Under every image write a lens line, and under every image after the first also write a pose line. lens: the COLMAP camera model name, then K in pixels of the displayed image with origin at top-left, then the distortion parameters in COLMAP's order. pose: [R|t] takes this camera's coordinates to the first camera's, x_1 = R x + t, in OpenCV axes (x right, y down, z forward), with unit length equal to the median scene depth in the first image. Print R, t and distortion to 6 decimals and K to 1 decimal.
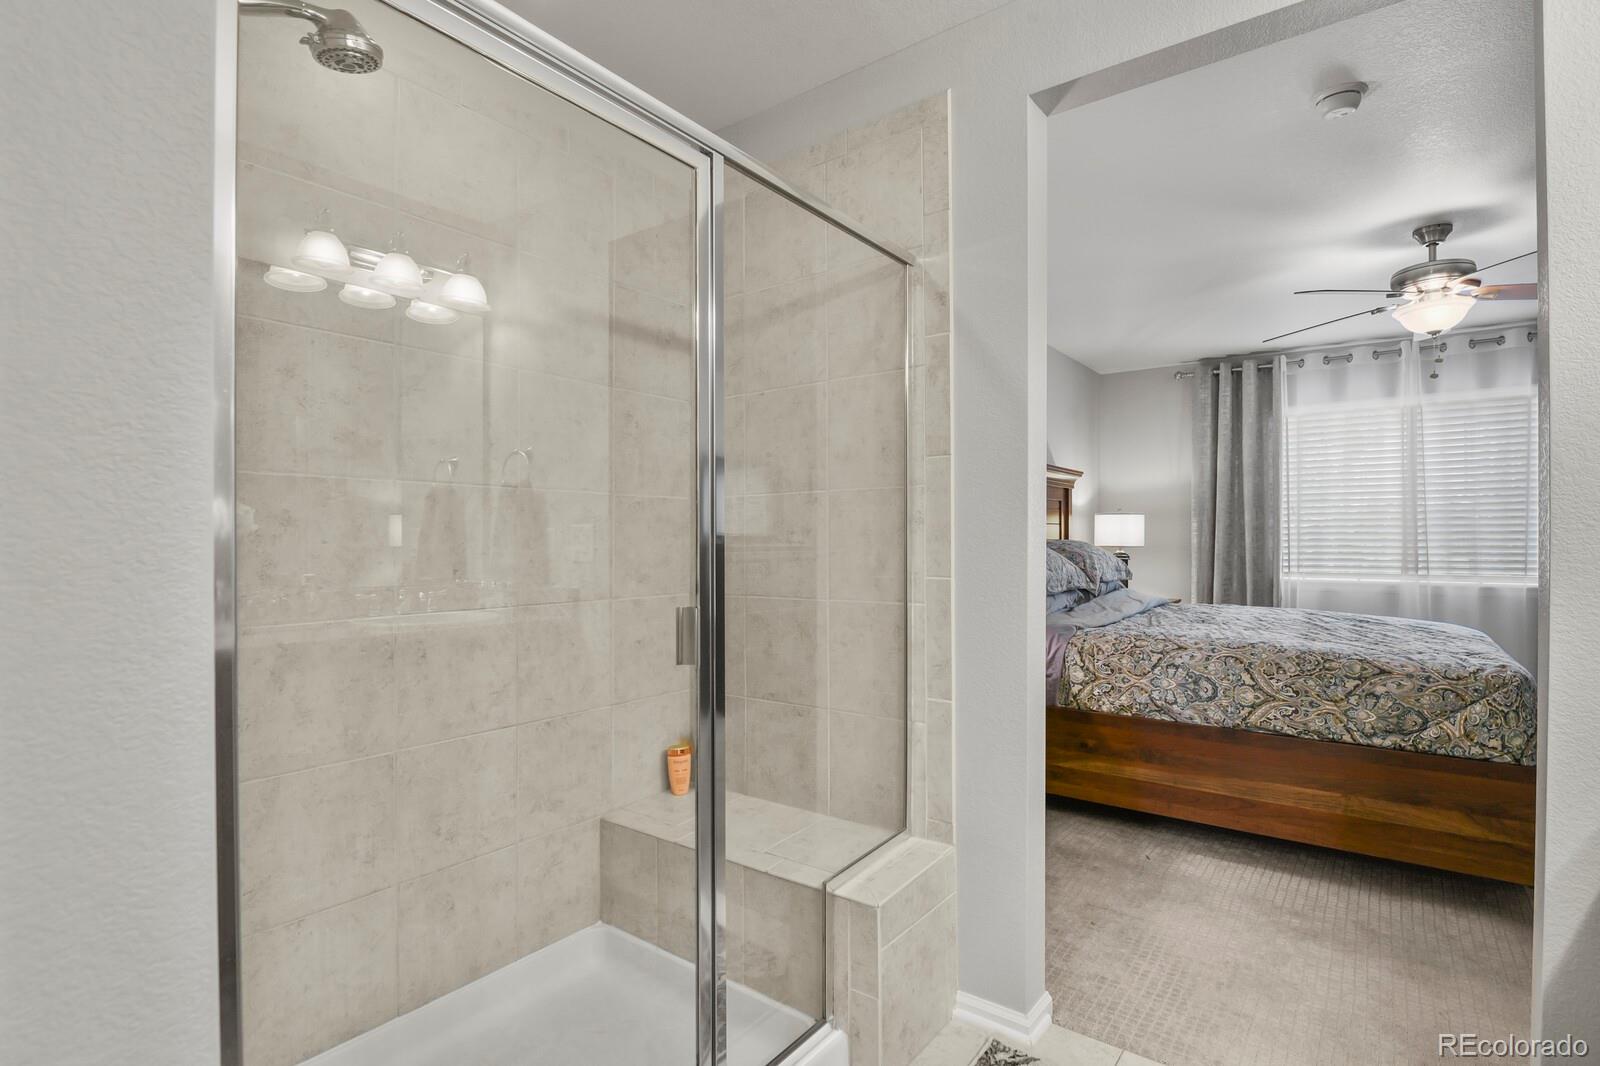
lens RADIAL K [[773.5, 0, 803.8], [0, 773.5, 537.6], [0, 0, 1]] dist [-0.007891, -0.004554]
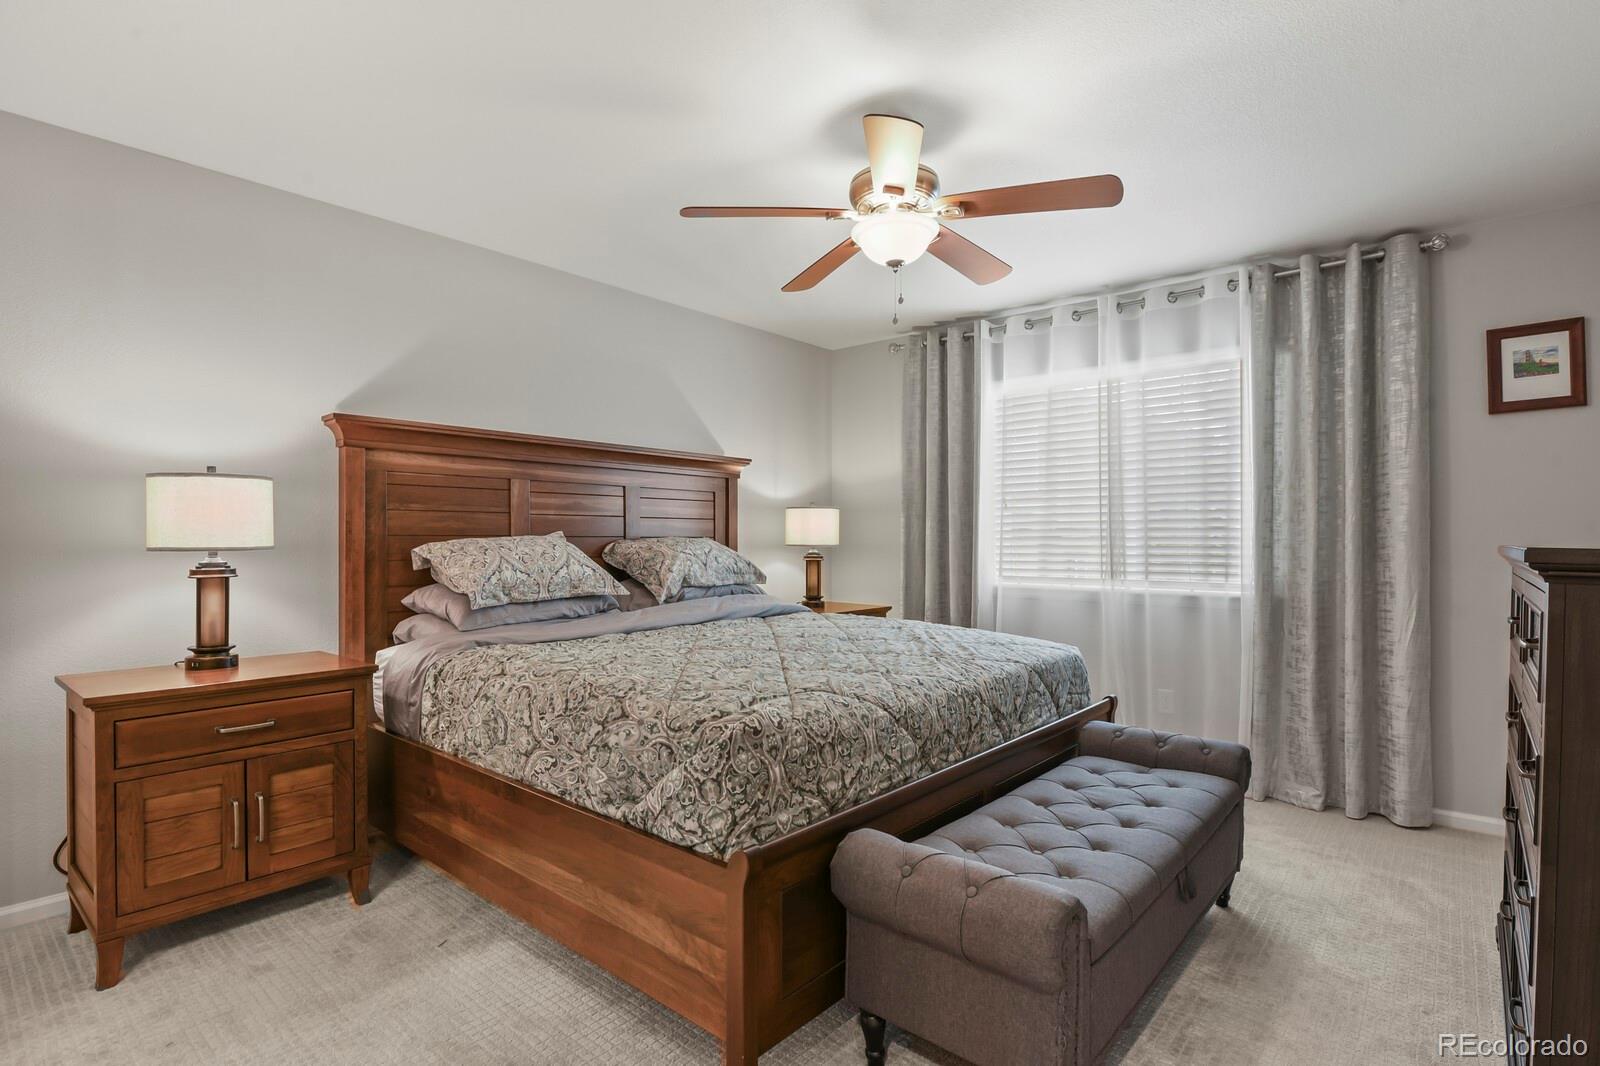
lens RADIAL K [[773.5, 0, 796.8], [0, 773.5, 535.9], [0, 0, 1]] dist [-0.007891, -0.004554]
pose [[0.997709, 0.000599, -0.067653, 0.911871], [-0.000800, 0.999995, -0.002939, 0.006639], [0.067651, 0.002986, 0.997705, 0.265273]]
